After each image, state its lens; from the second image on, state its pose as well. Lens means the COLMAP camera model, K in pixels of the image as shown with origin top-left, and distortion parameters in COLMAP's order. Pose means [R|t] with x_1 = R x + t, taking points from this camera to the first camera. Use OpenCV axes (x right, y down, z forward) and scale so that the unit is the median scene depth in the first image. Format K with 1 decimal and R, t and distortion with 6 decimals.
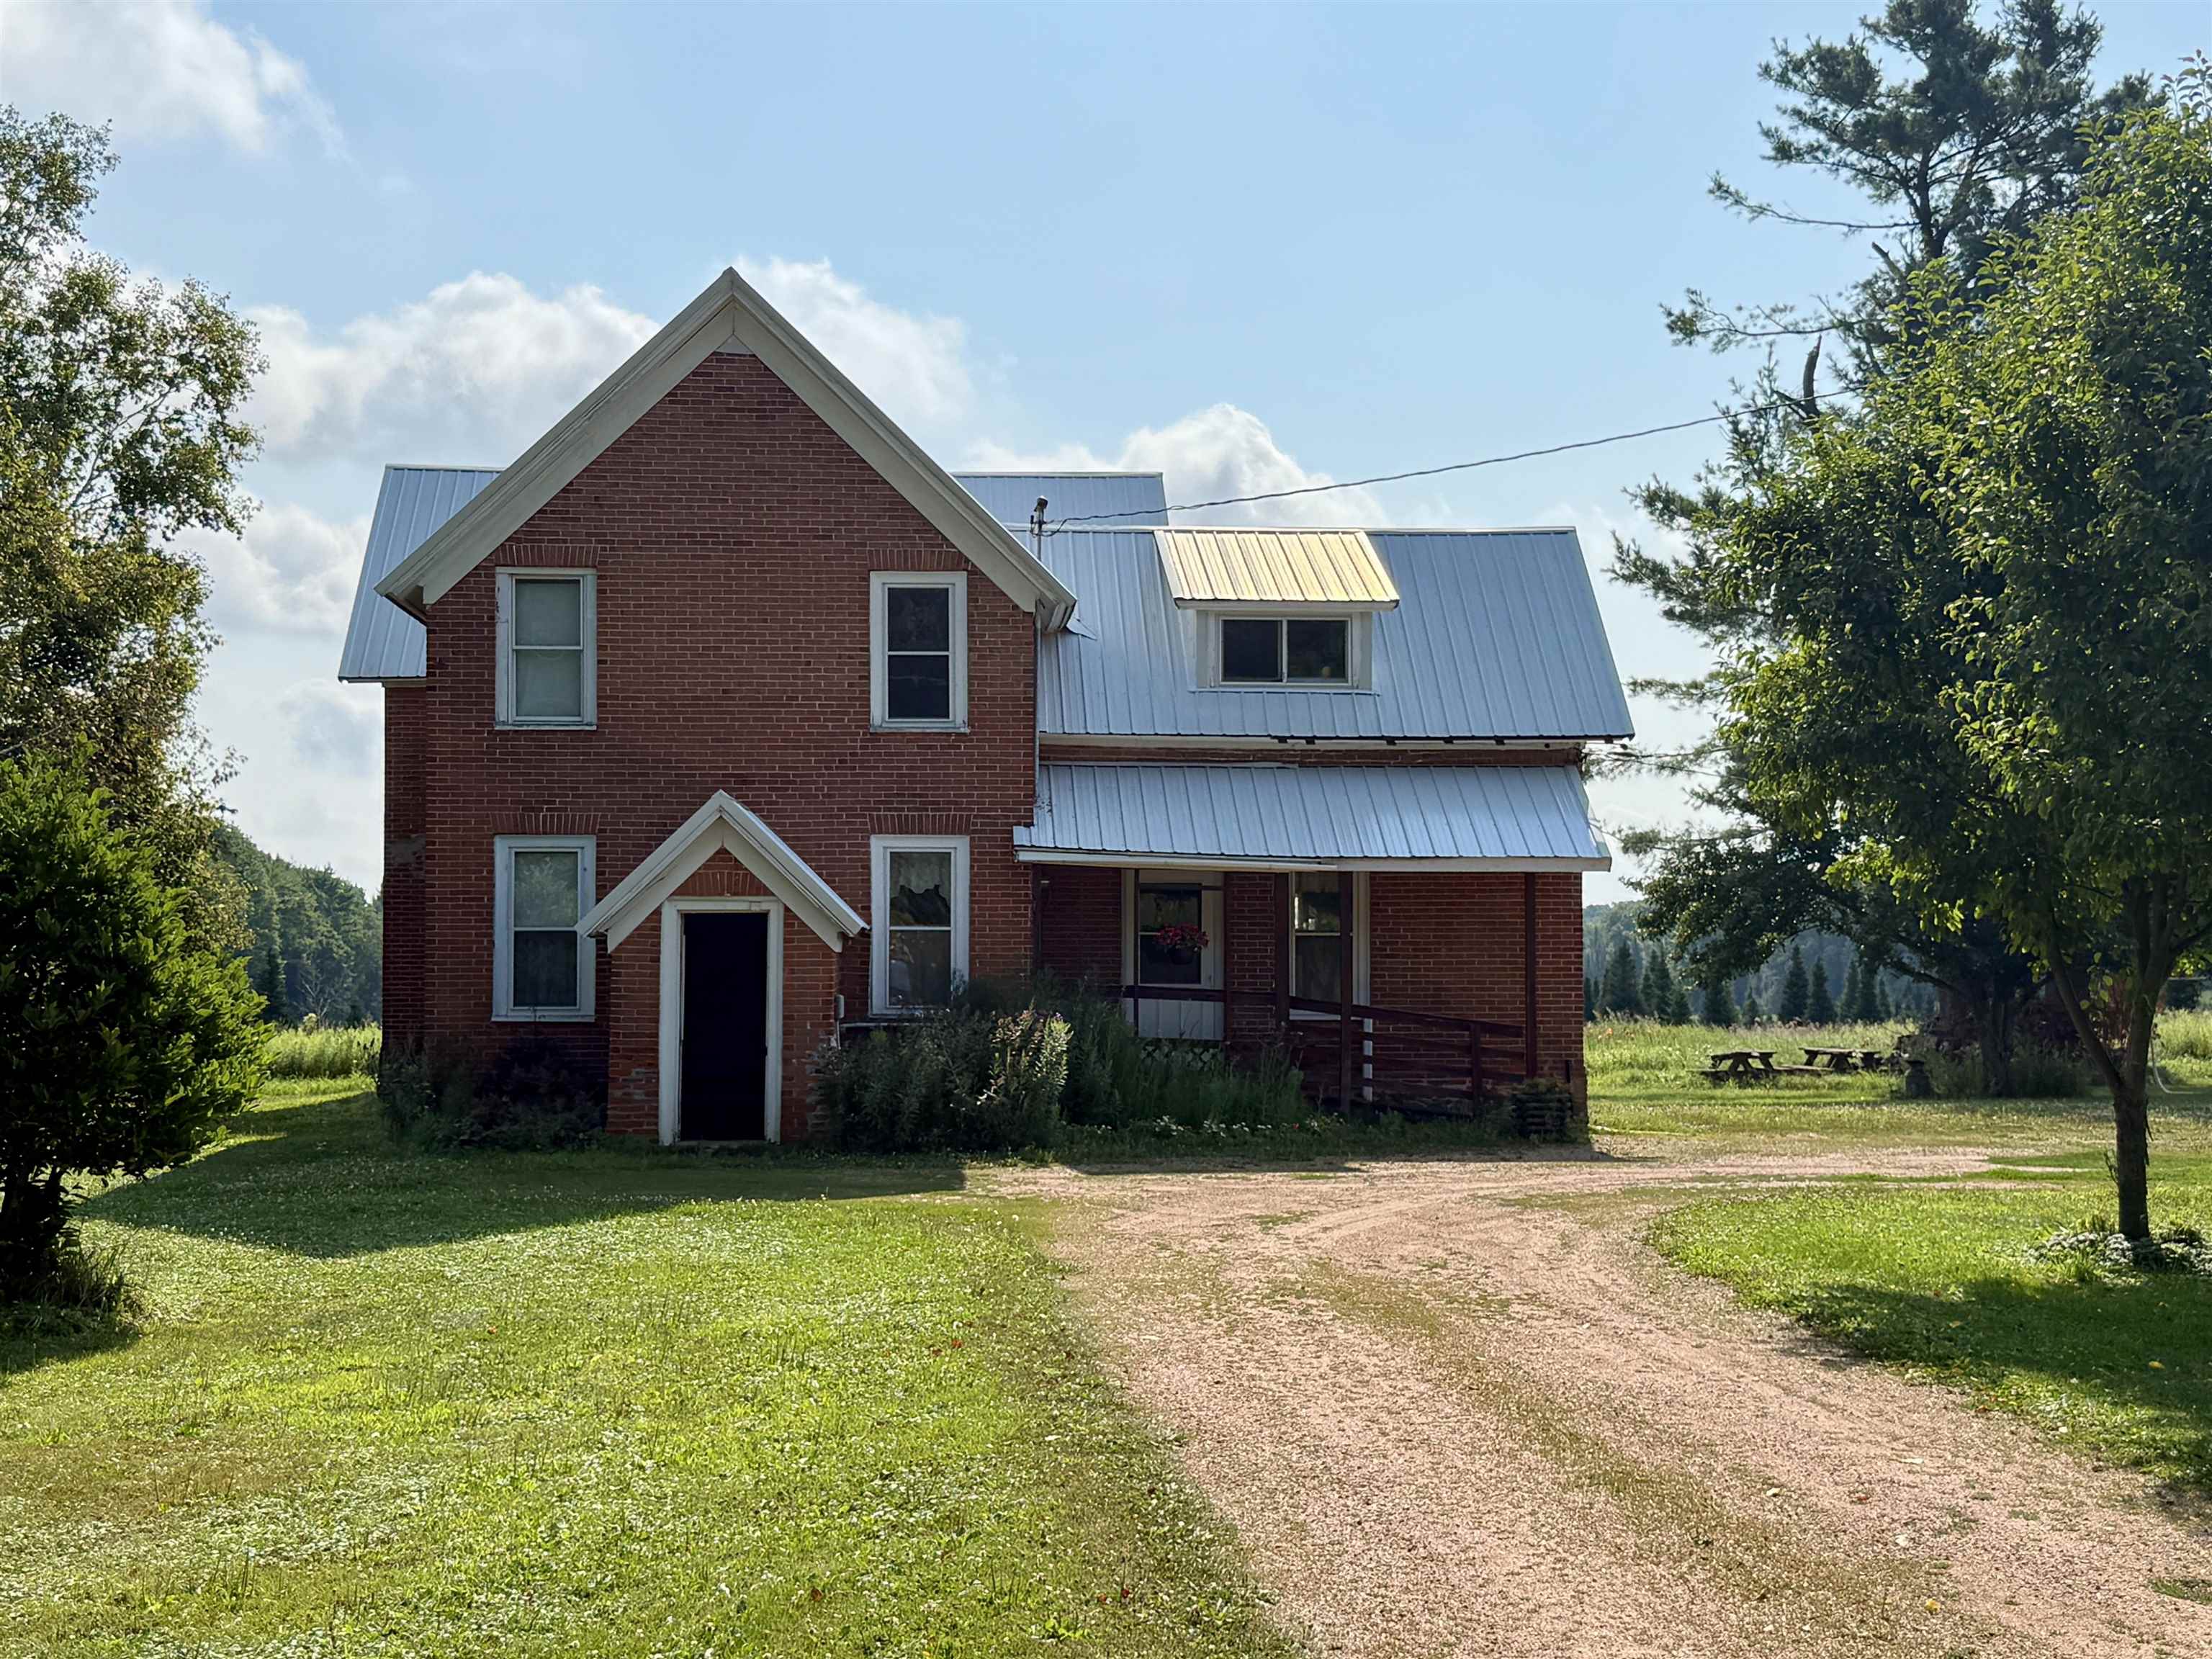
lens RADIAL K [[3100.9, 0, 1106.0], [0, 3100.9, 829.5], [0, 0, 1]] dist [0.194586, -0.677153]
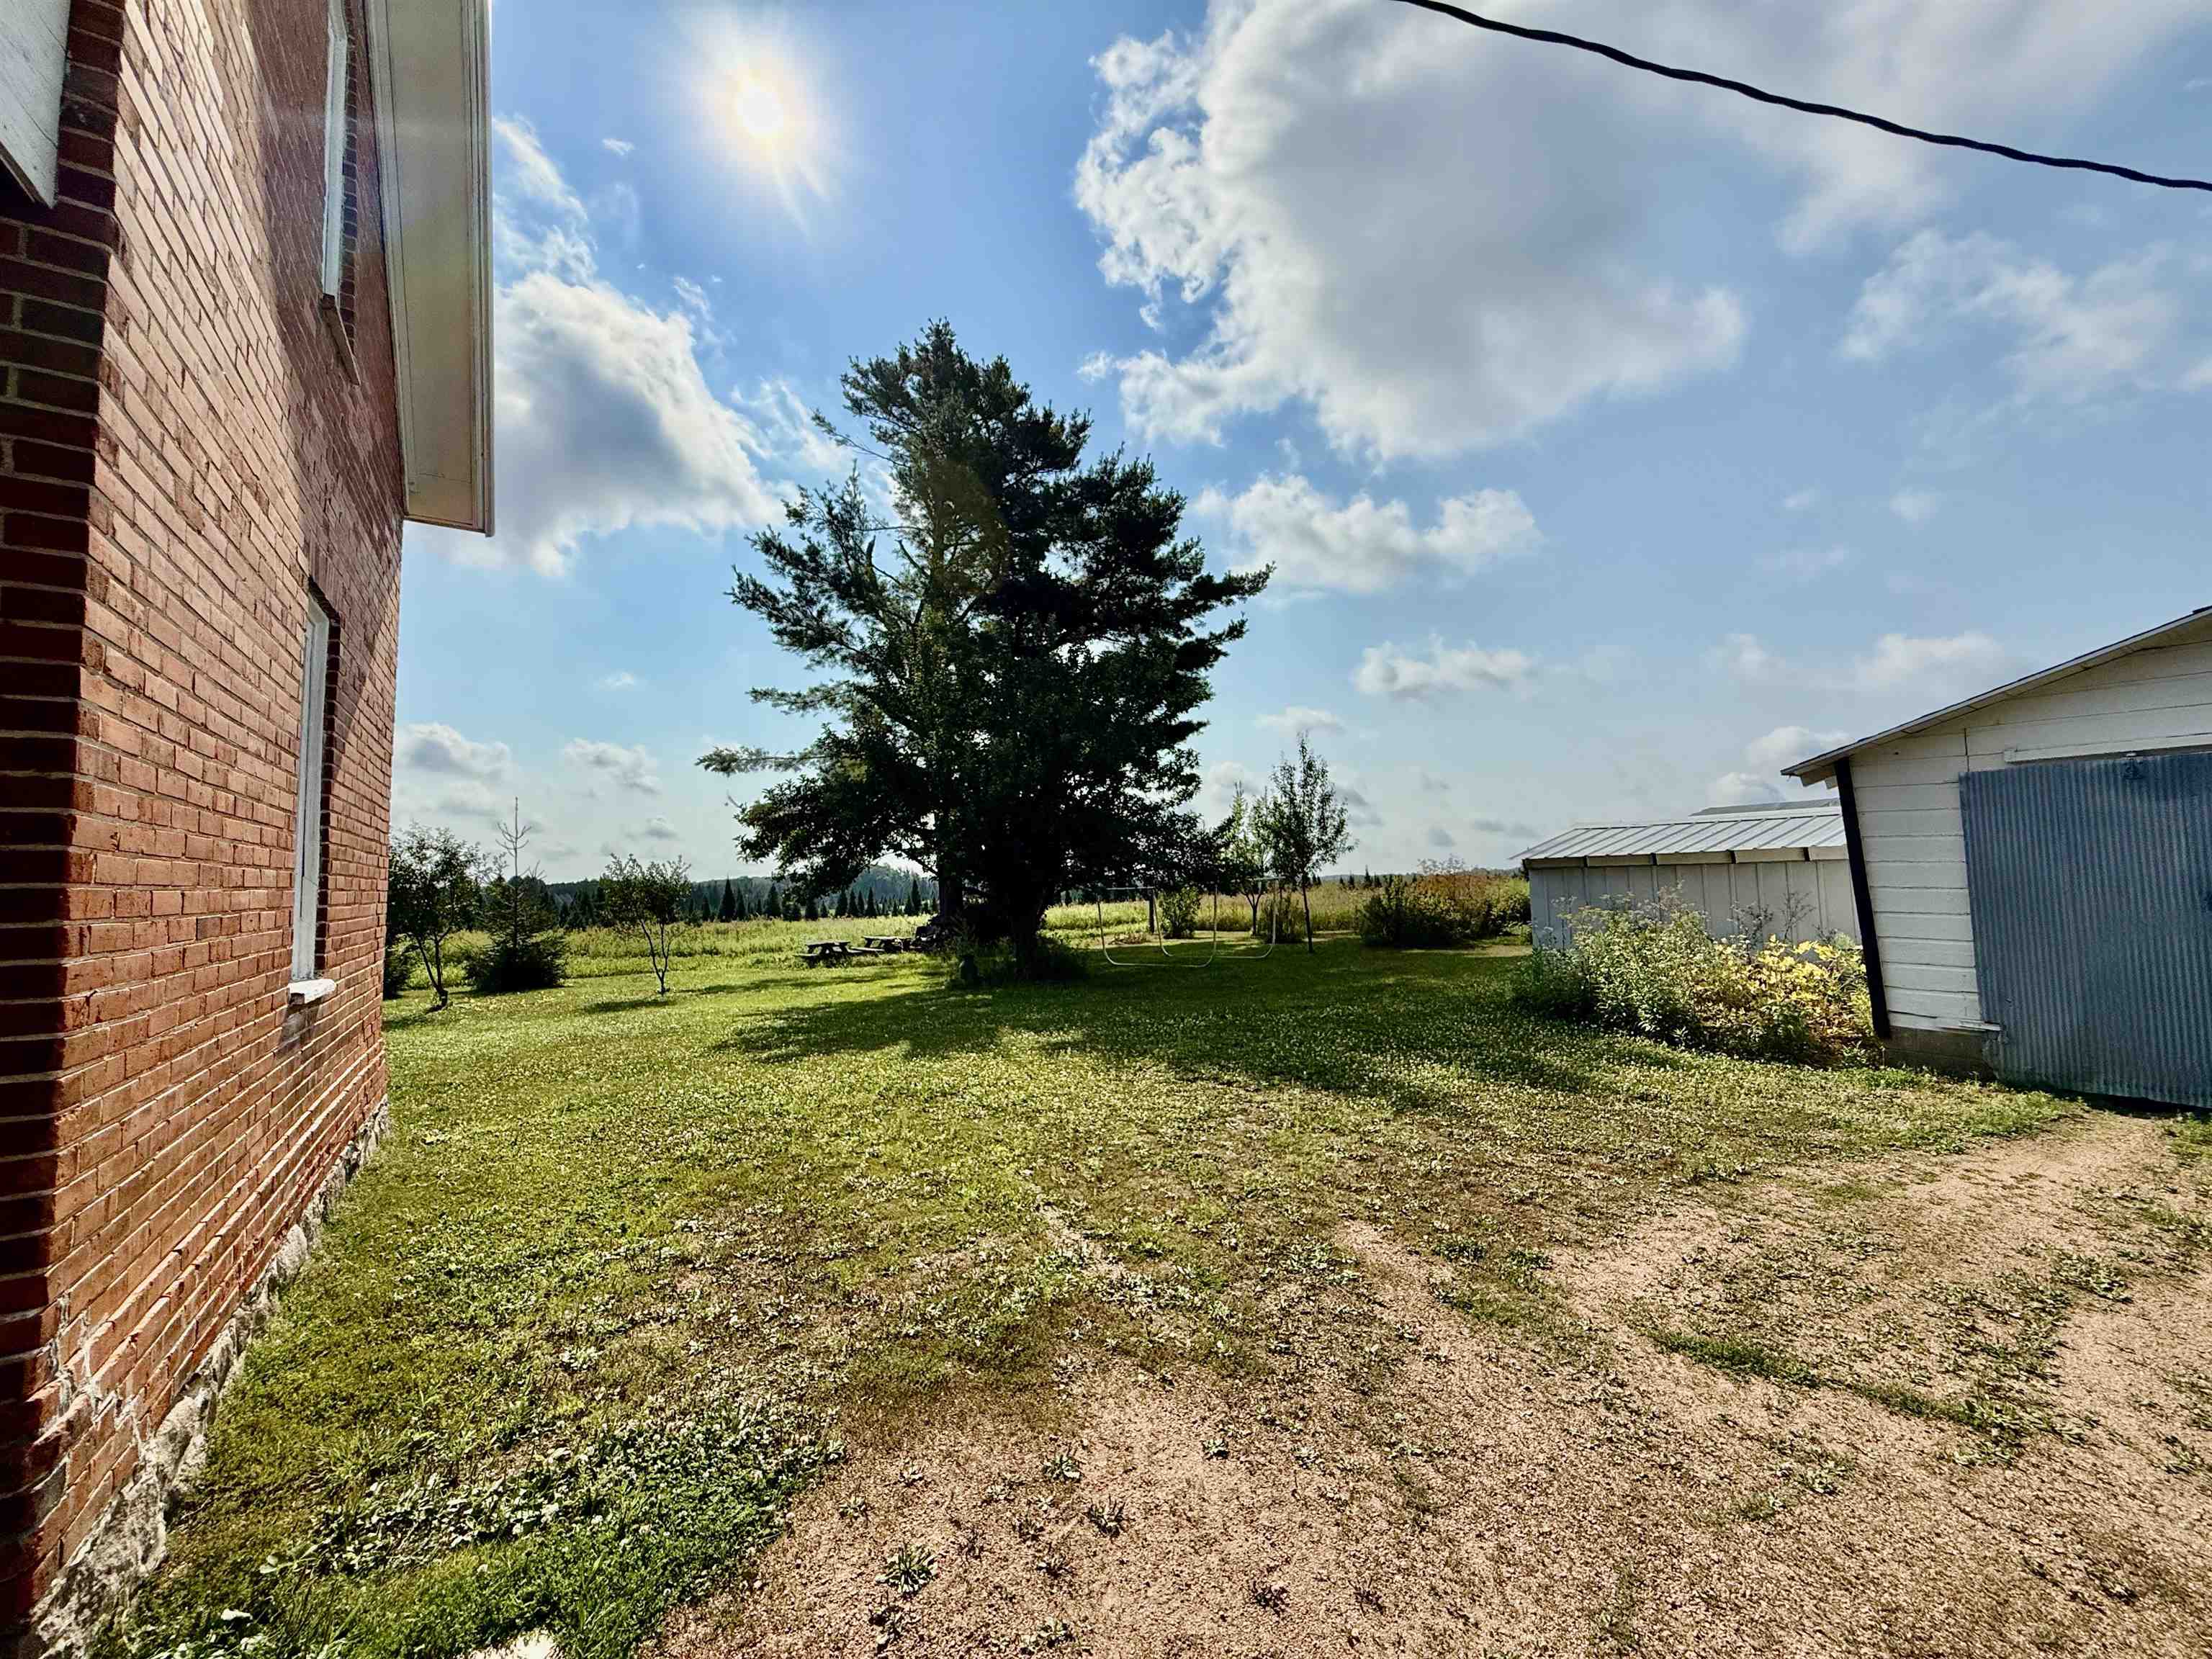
lens RADIAL K [[878.7, 0, 1101.3], [0, 878.7, 828.3], [0, 0, 1]] dist [-0.000727, 0.000595]
pose [[0.871854, 0.017766, 0.489443, 0.105705], [-0.001801, 0.999451, -0.033069, 0.027852], [-0.489762, 0.027950, 0.871408, 0.544741]]
